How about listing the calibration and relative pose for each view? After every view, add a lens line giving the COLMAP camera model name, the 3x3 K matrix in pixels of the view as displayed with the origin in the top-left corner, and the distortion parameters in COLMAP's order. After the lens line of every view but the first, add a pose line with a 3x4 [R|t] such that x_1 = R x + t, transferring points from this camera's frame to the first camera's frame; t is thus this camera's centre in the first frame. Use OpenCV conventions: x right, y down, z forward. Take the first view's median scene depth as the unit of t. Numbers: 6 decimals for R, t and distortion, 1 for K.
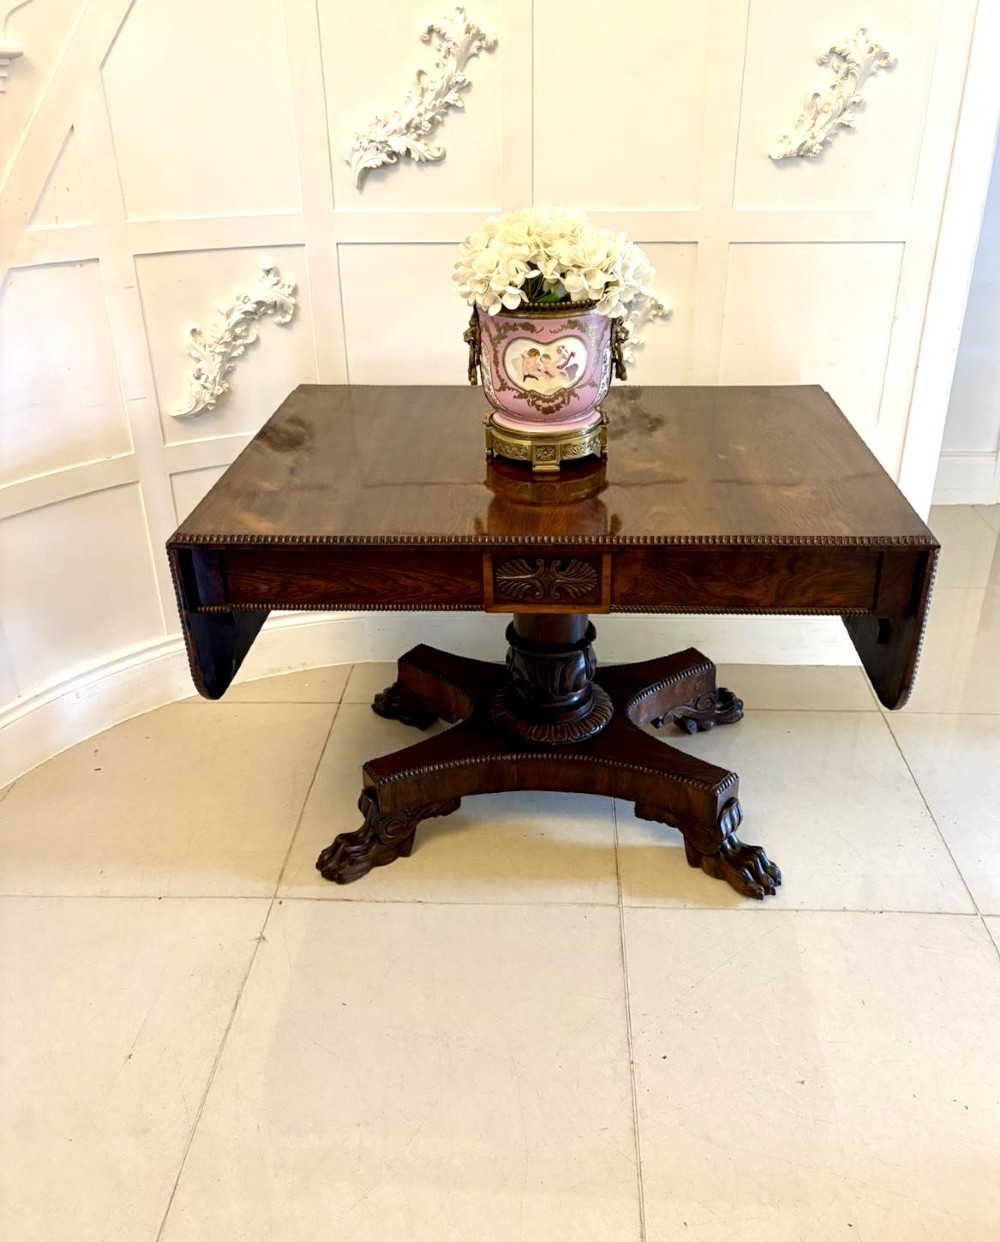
lens RADIAL K [[1013.5, 0, 509.0], [0, 1013.5, 558.1], [0, 0, 1]] dist [0.016097, -0.050186]
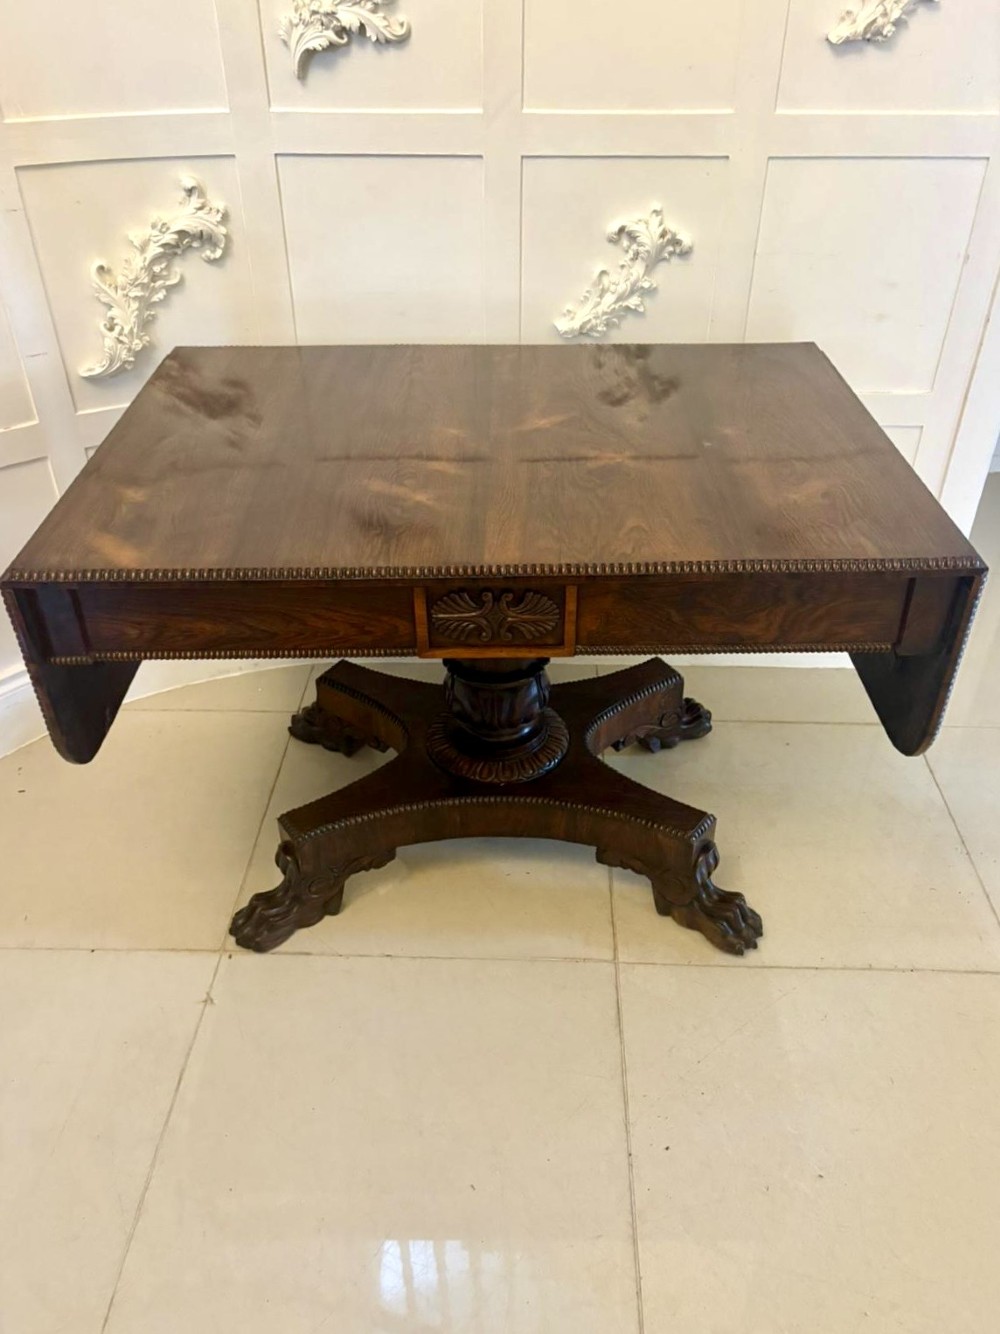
lens RADIAL K [[1008.4, 0, 490.9], [0, 1008.4, 649.9], [0, 0, 1]] dist [0.016177, -0.026598]
pose [[0.998548, -0.022668, 0.048876, -0.005124], [0.015388, 0.989387, 0.144485, -0.054563], [-0.051633, -0.143523, 0.988299, 0.175855]]
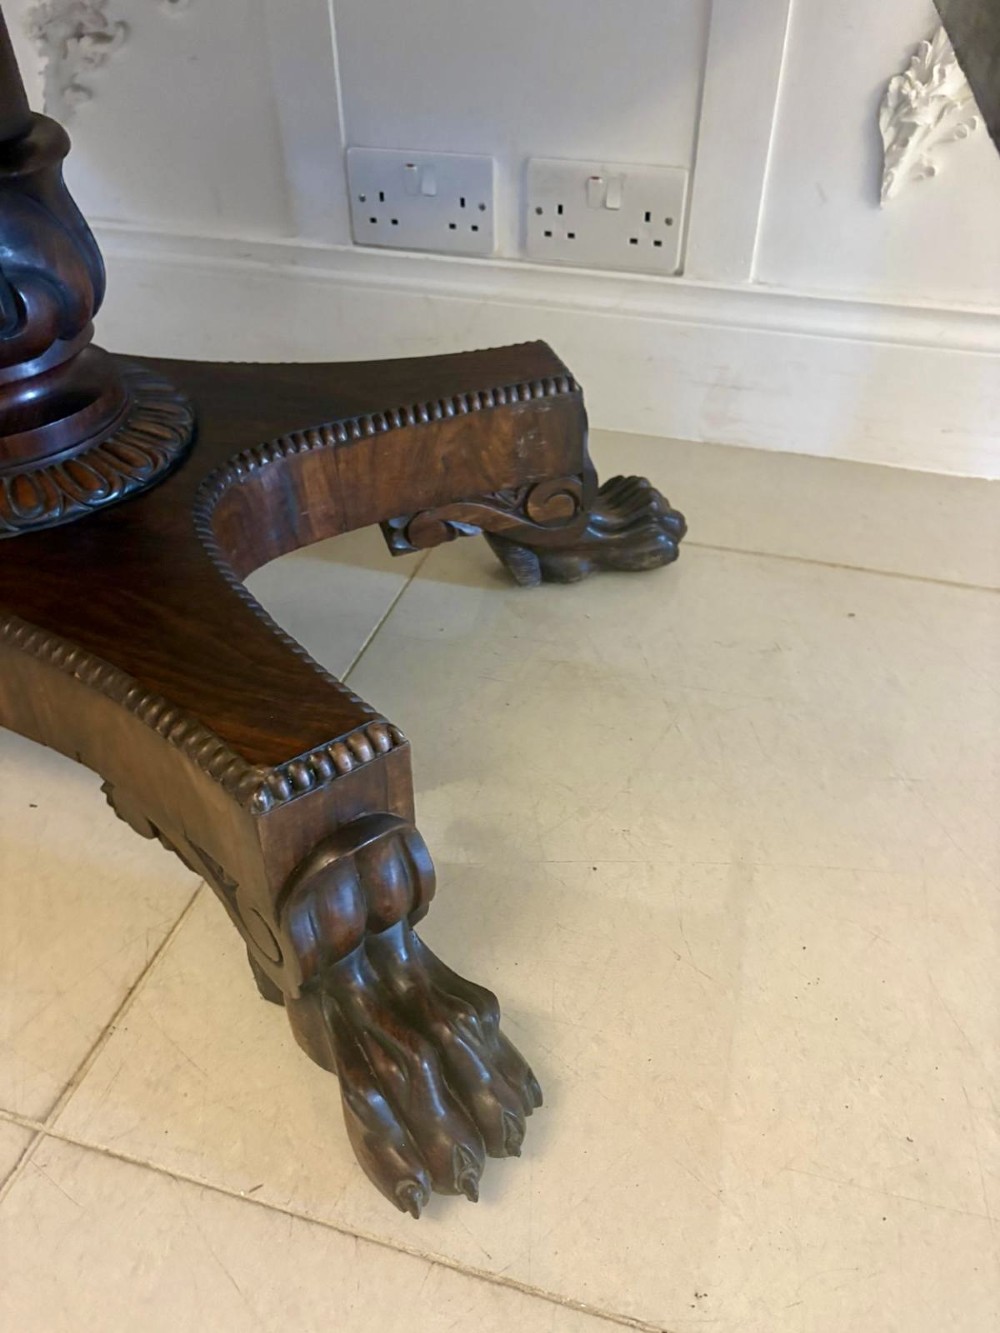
lens RADIAL K [[1007.6, 0, 518.6], [0, 1007.6, 669.2], [0, 0, 1]] dist [0.016177, -0.026598]
pose [[0.982678, 0.132747, -0.129317, 0.279154], [-0.096678, 0.962519, 0.253398, 0.130950], [0.158108, -0.236506, 0.958680, 0.762866]]
